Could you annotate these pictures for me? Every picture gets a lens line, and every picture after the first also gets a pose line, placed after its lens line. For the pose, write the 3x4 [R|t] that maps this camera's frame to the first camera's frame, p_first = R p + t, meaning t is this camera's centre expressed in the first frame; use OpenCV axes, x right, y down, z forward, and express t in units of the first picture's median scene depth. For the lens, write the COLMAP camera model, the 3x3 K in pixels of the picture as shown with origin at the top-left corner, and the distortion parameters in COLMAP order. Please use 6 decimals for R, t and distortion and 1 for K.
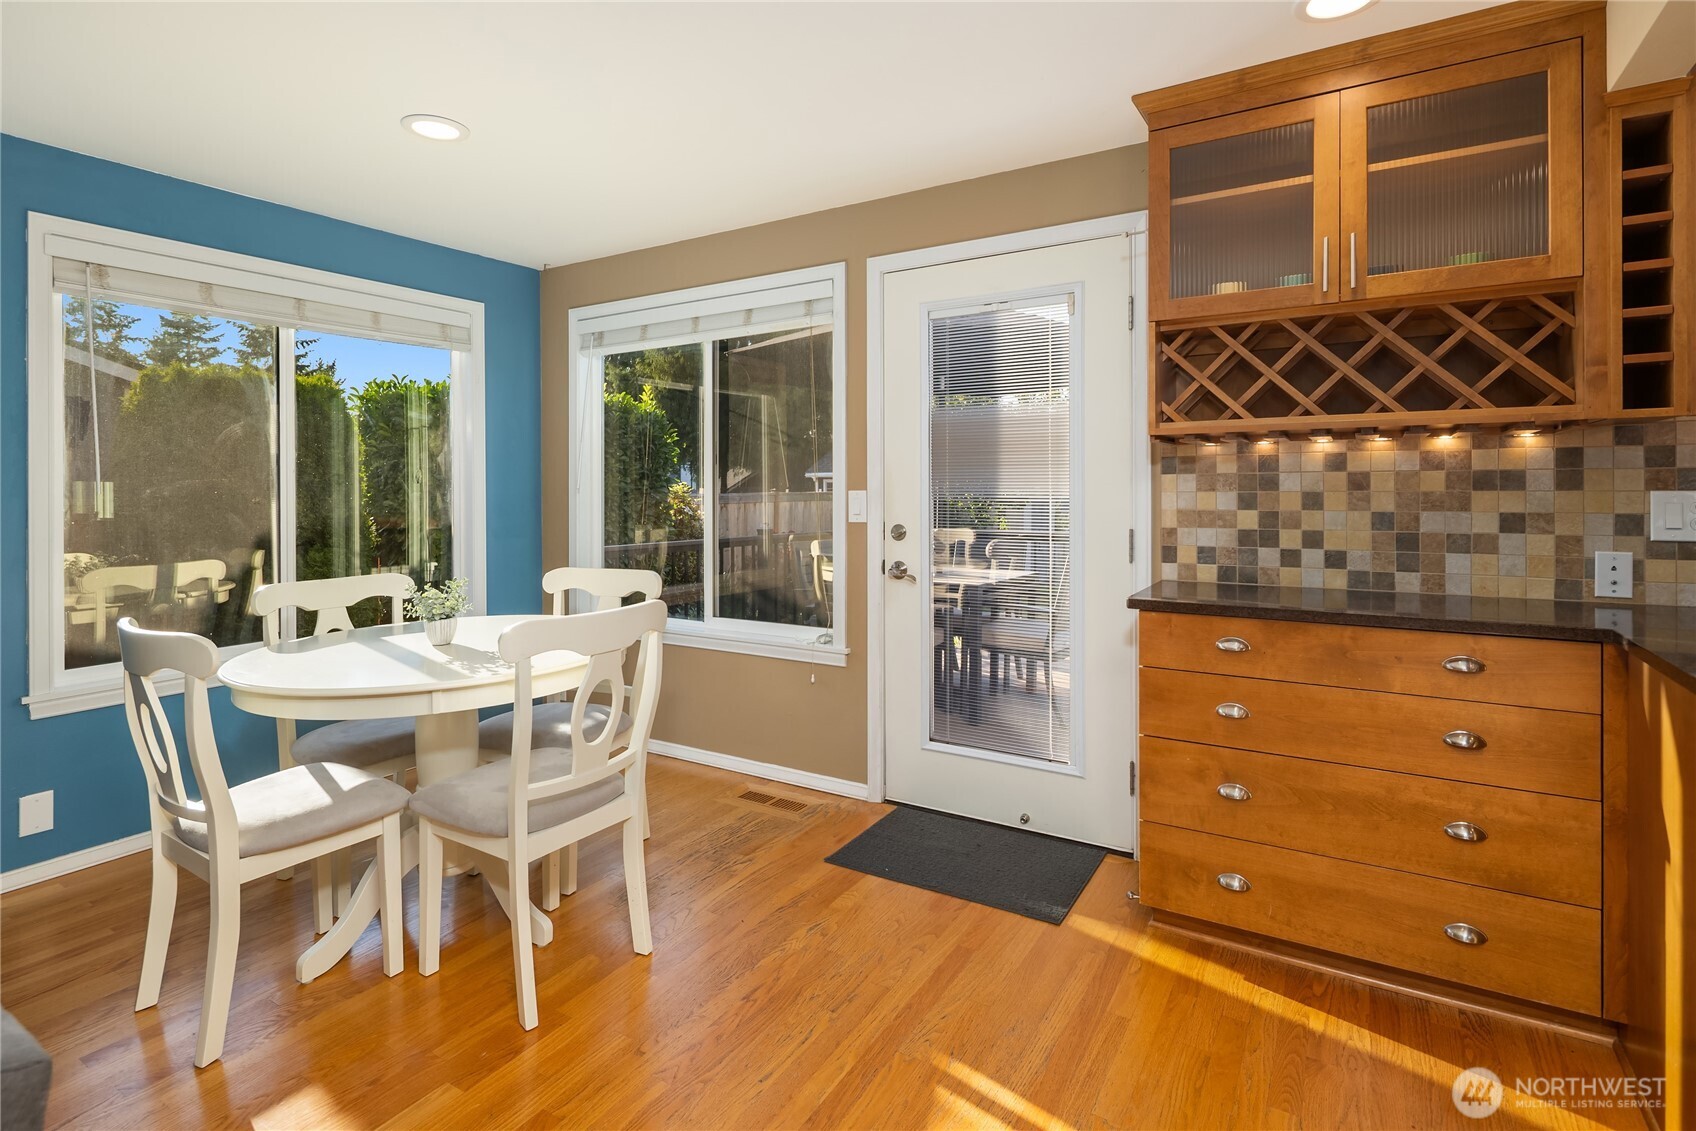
lens RADIAL K [[835.6, 0, 845.8], [0, 835.6, 488.6], [0, 0, 1]] dist [-0.001030, 0.000868]
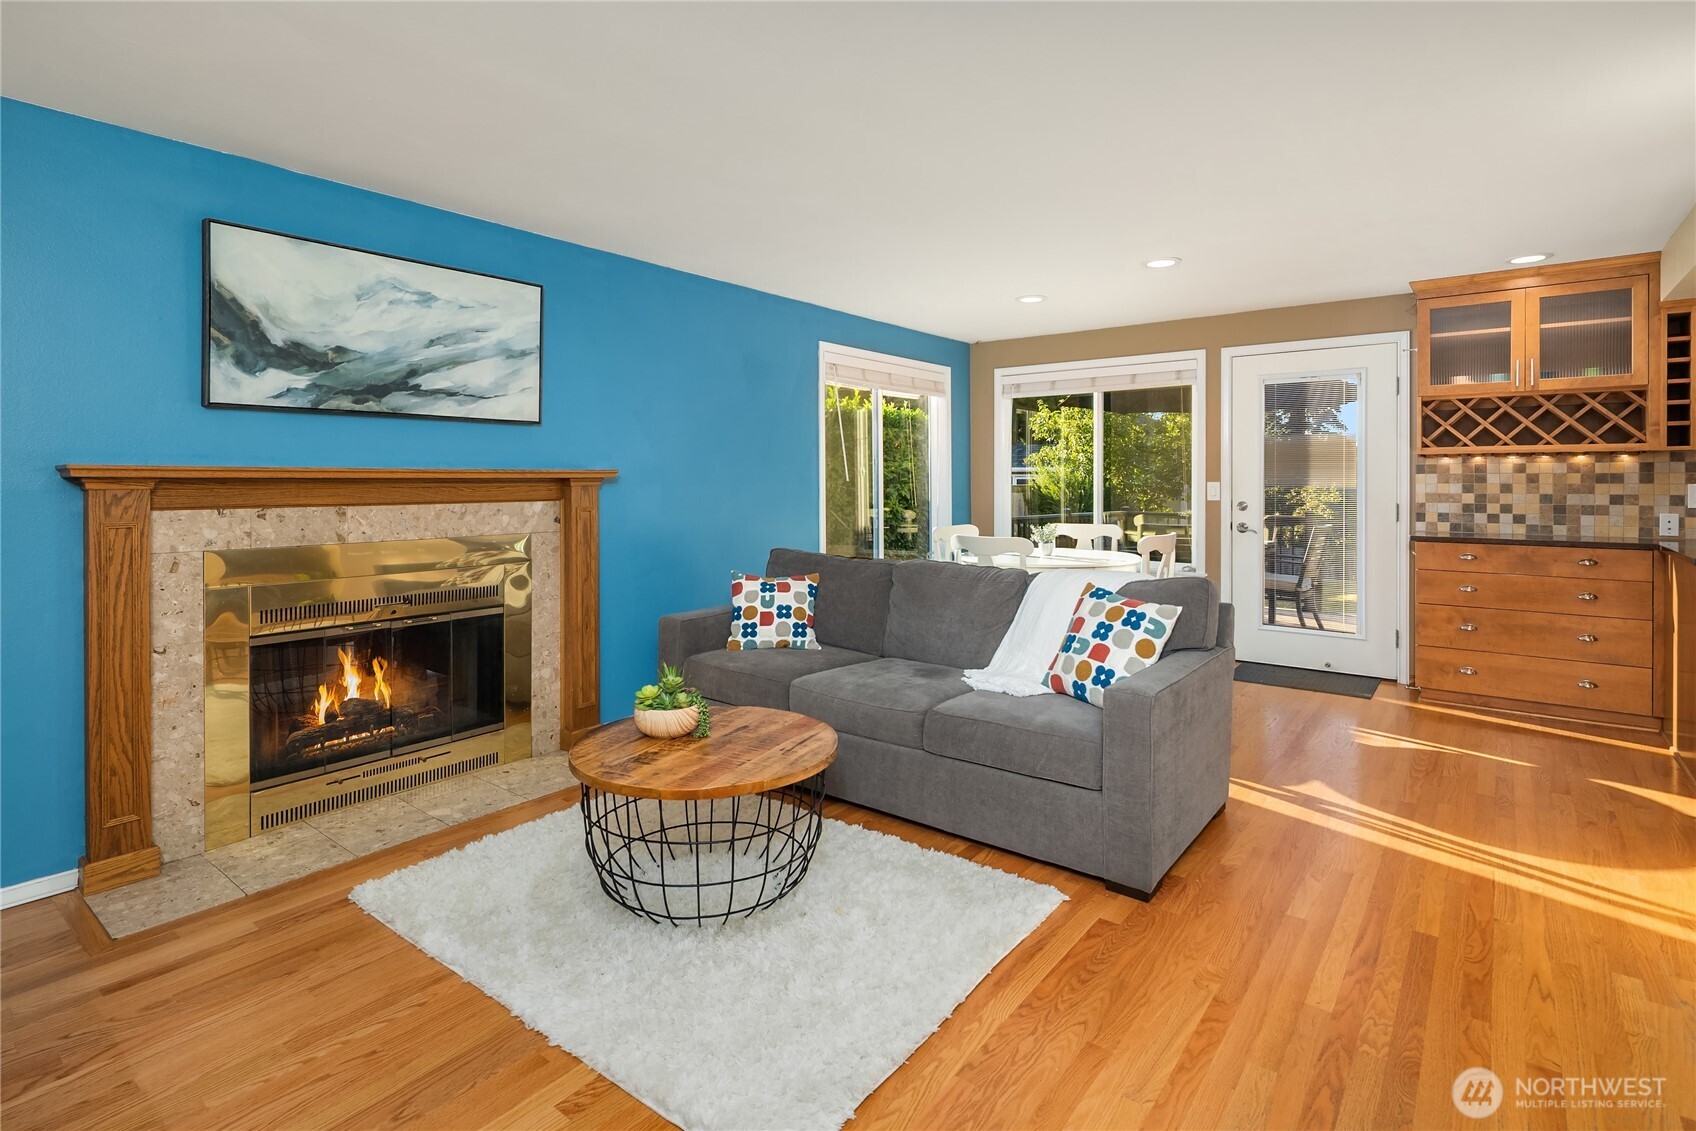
lens RADIAL K [[839.9, 0, 849.1], [0, 839.9, 480.8], [0, 0, 1]] dist [0.000476, -0.000058]
pose [[0.994422, 0.007407, -0.105218, -0.804950], [-0.007806, 0.999964, -0.003377, 0.016509], [0.105190, 0.004180, 0.994443, -1.174279]]
